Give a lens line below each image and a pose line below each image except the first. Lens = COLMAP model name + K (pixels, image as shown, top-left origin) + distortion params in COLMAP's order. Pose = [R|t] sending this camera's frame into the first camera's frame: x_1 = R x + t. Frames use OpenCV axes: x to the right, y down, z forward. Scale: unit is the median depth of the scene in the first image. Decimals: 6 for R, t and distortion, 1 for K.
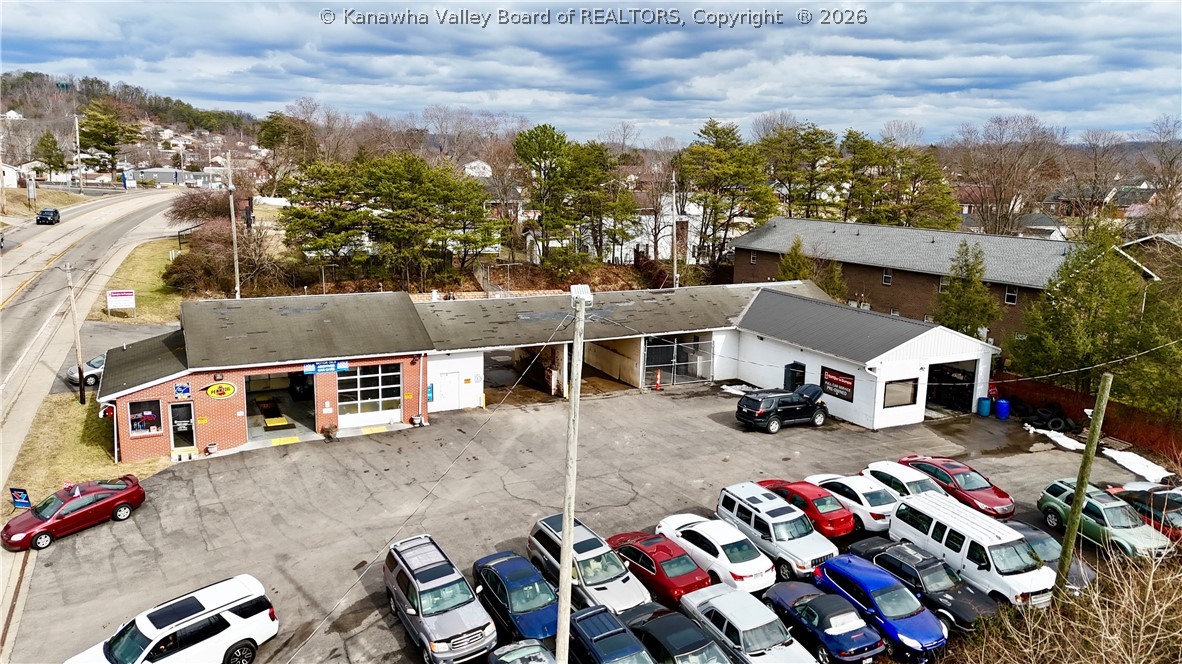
lens RADIAL K [[855.0, 0, 591.0], [0, 855.0, 332.0], [0, 0, 1]] dist [0.074433, -0.067443]
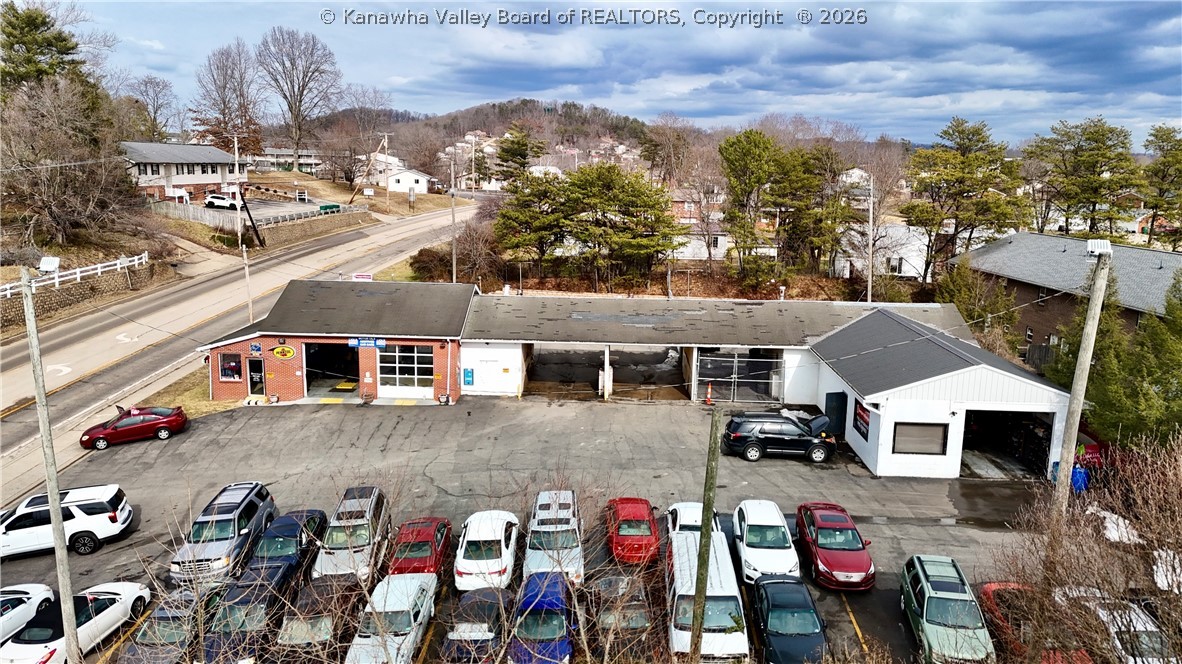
lens RADIAL K [[853.2, 0, 595.1], [0, 853.2, 357.4], [0, 0, 1]] dist [0.082047, -0.069762]
pose [[0.882322, 0.099358, -0.460039, 0.454255], [-0.091750, 0.995021, 0.038932, -0.010985], [0.461617, 0.007858, 0.887045, 0.110564]]
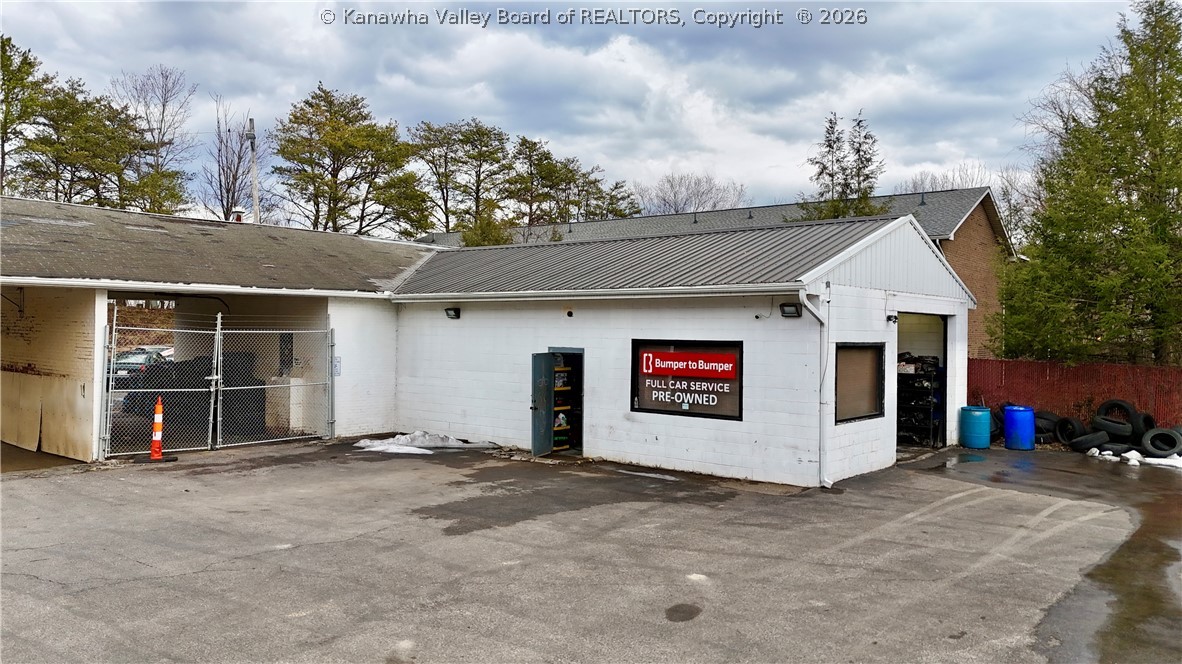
lens RADIAL K [[861.2, 0, 591.8], [0, 861.2, 326.8], [0, 0, 1]] dist [0.096901, -0.077809]
pose [[0.912001, -0.006345, 0.410138, 0.105282], [0.082404, 0.982330, -0.168041, 0.099587], [-0.401824, 0.187051, 0.896409, 0.707754]]
